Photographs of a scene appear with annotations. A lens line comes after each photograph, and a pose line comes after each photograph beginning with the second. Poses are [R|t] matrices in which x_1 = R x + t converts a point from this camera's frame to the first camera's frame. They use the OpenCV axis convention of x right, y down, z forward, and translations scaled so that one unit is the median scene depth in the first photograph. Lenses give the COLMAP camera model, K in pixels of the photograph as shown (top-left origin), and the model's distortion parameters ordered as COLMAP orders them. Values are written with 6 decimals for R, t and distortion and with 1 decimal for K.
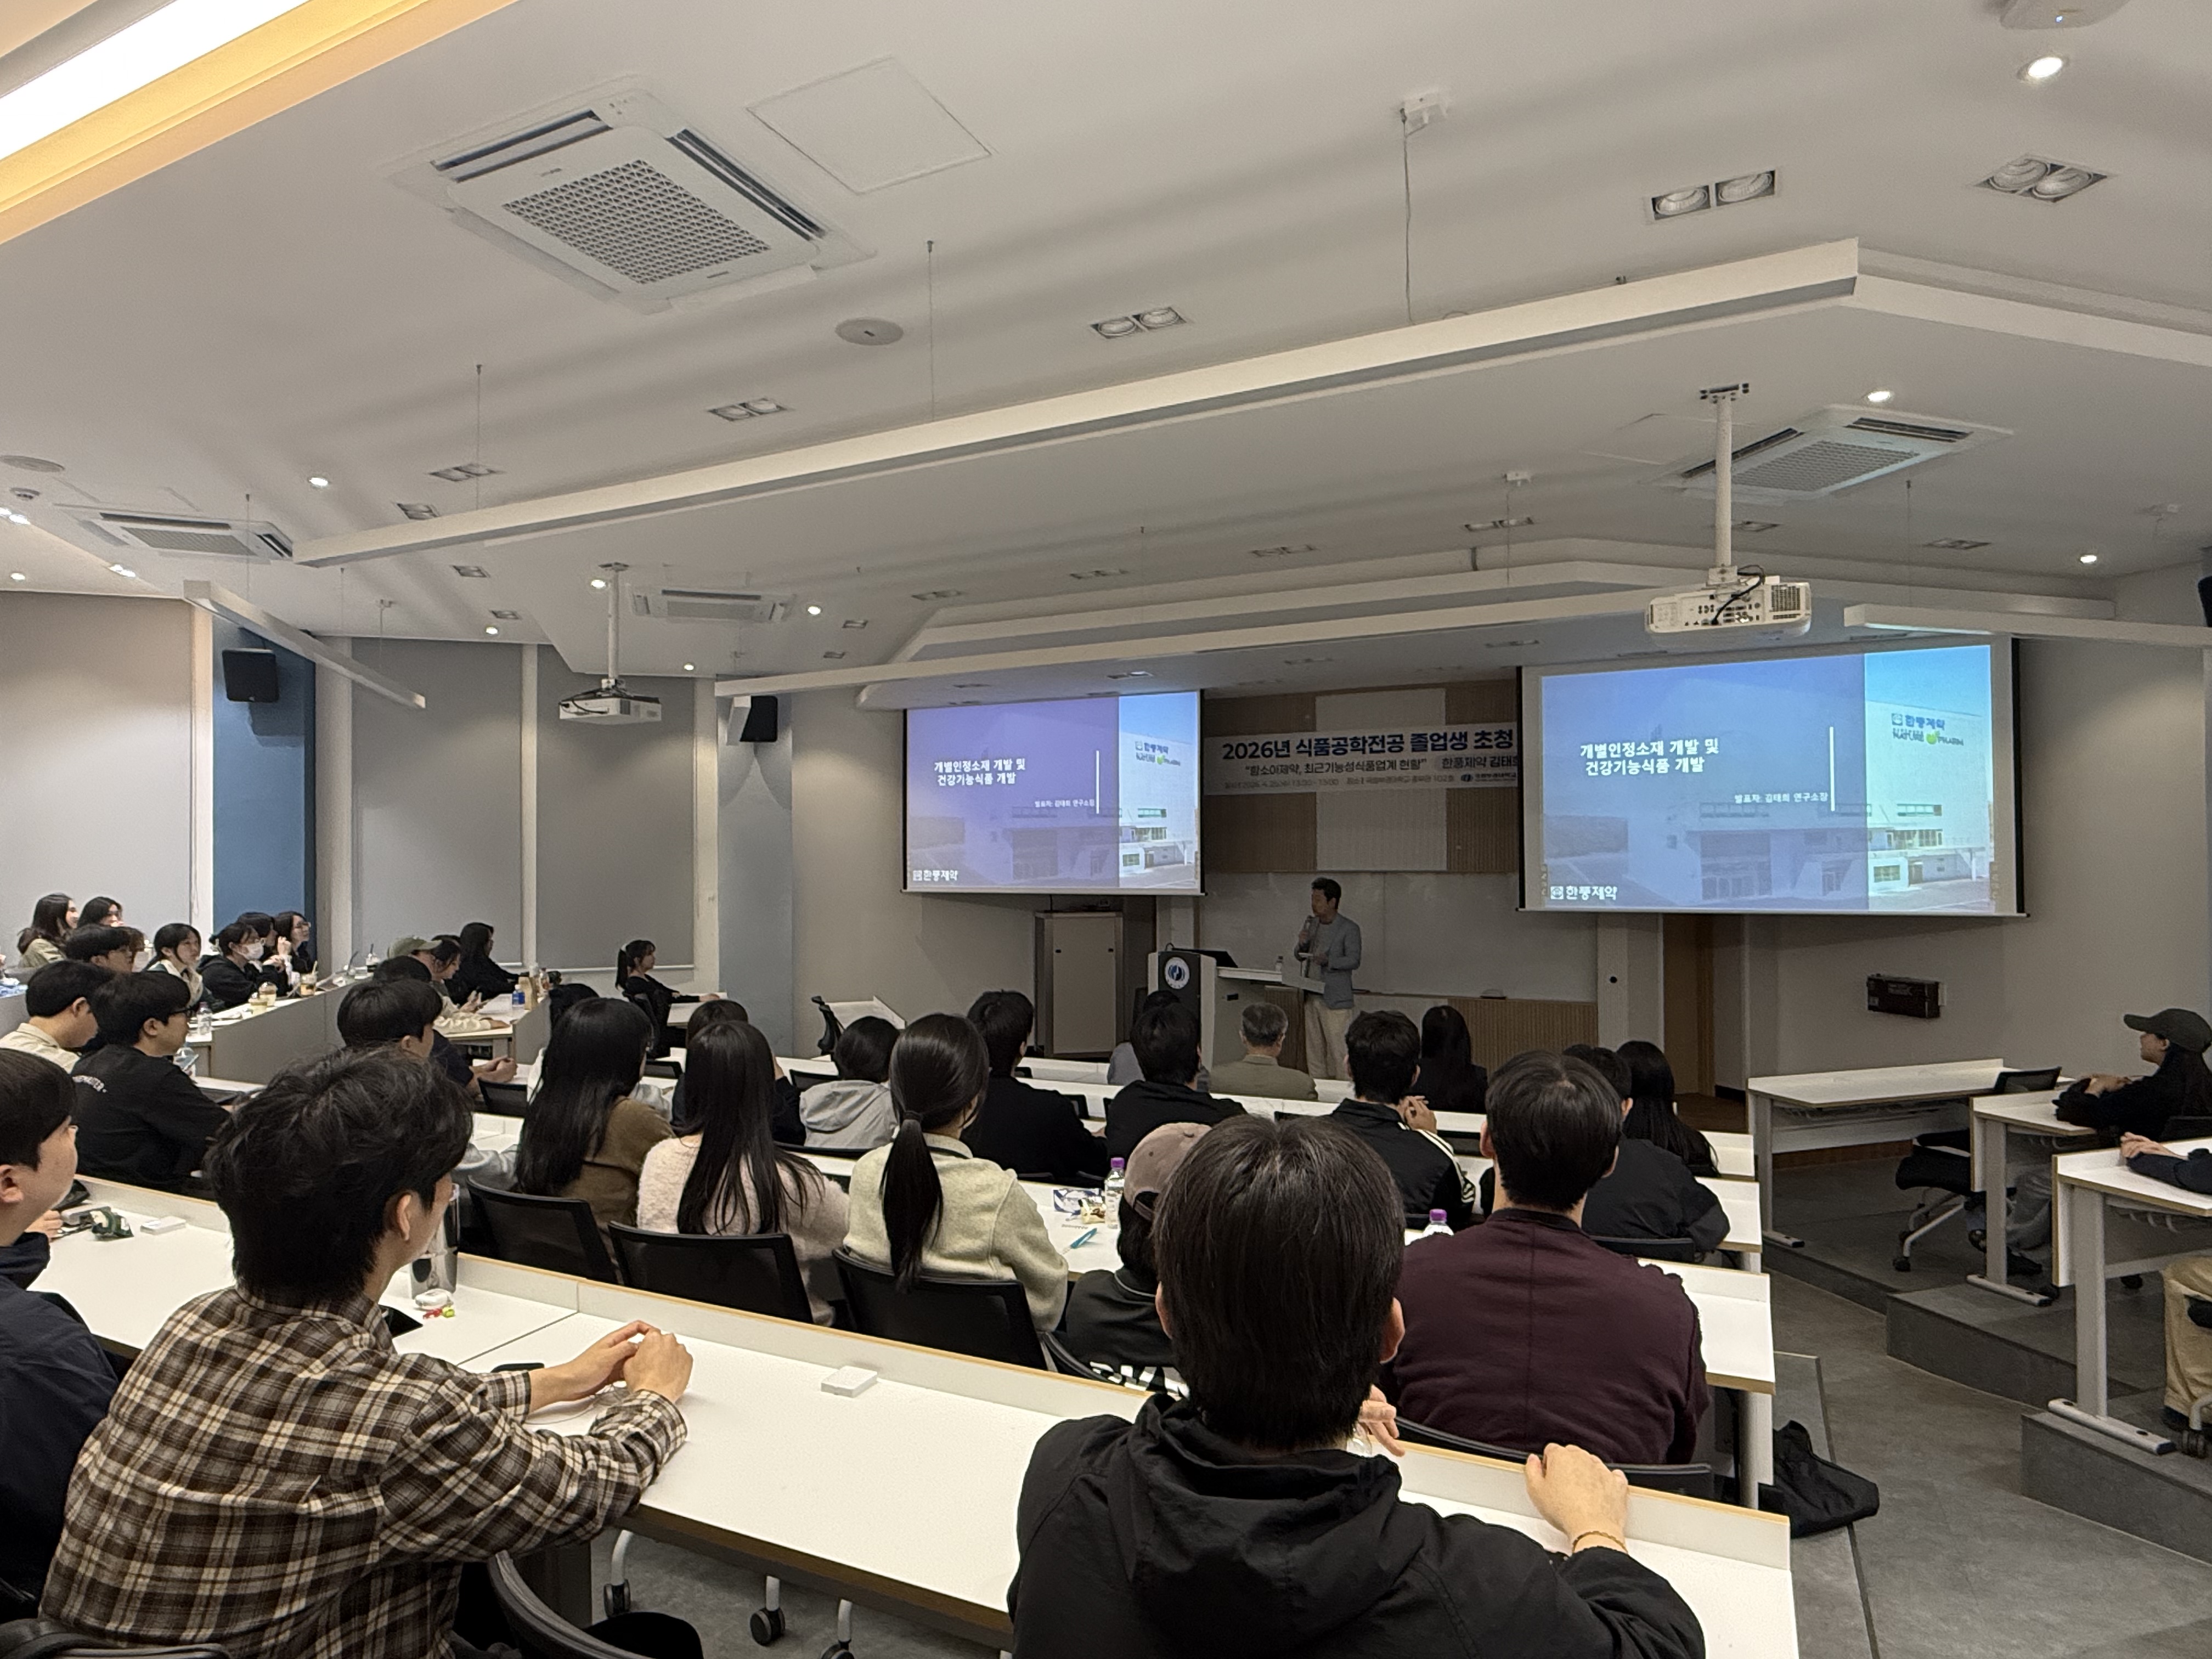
lens RADIAL K [[1250.8, 0, 1104.8], [0, 1250.8, 838.3], [0, 0, 1]] dist [-0.001209, -0.000843]
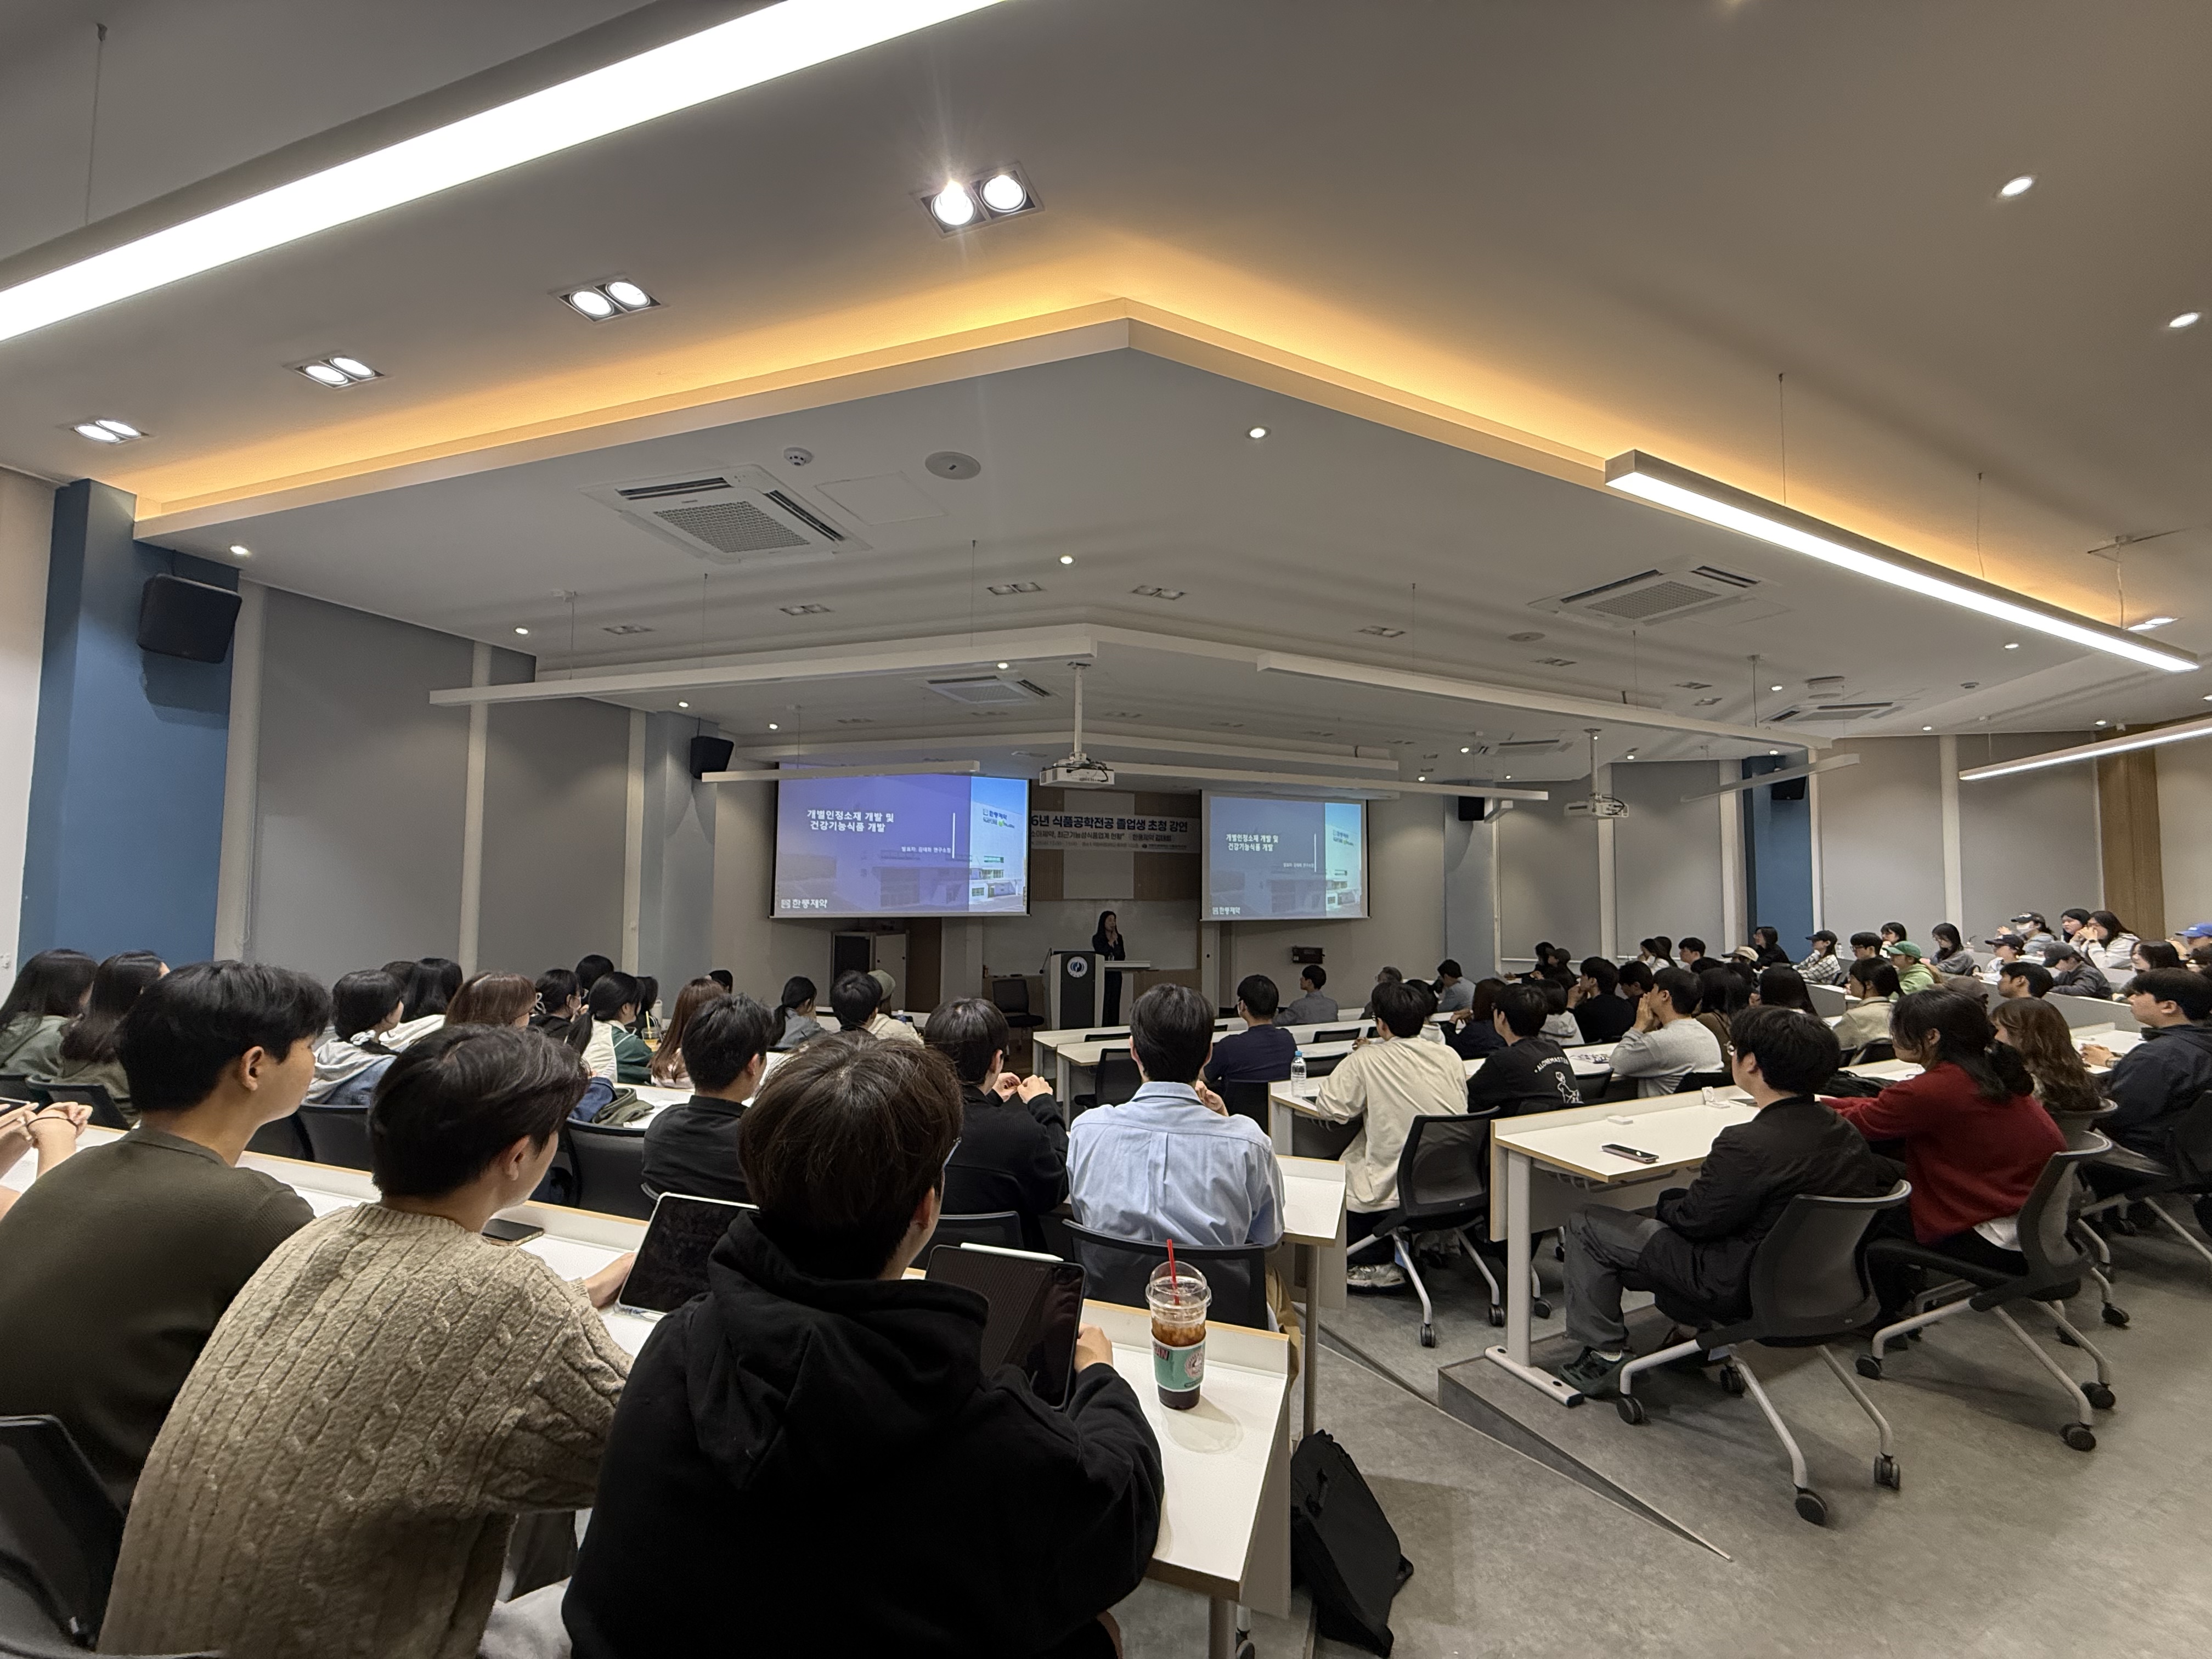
lens RADIAL K [[880.0, 0, 1098.9], [0, 880.0, 830.5], [0, 0, 1]] dist [-0.000253, -0.000368]
pose [[0.603312, 0.058137, 0.795383, -0.901687], [-0.022468, 0.998183, -0.055918, 0.000397], [-0.797189, 0.015865, 0.603522, 0.372549]]
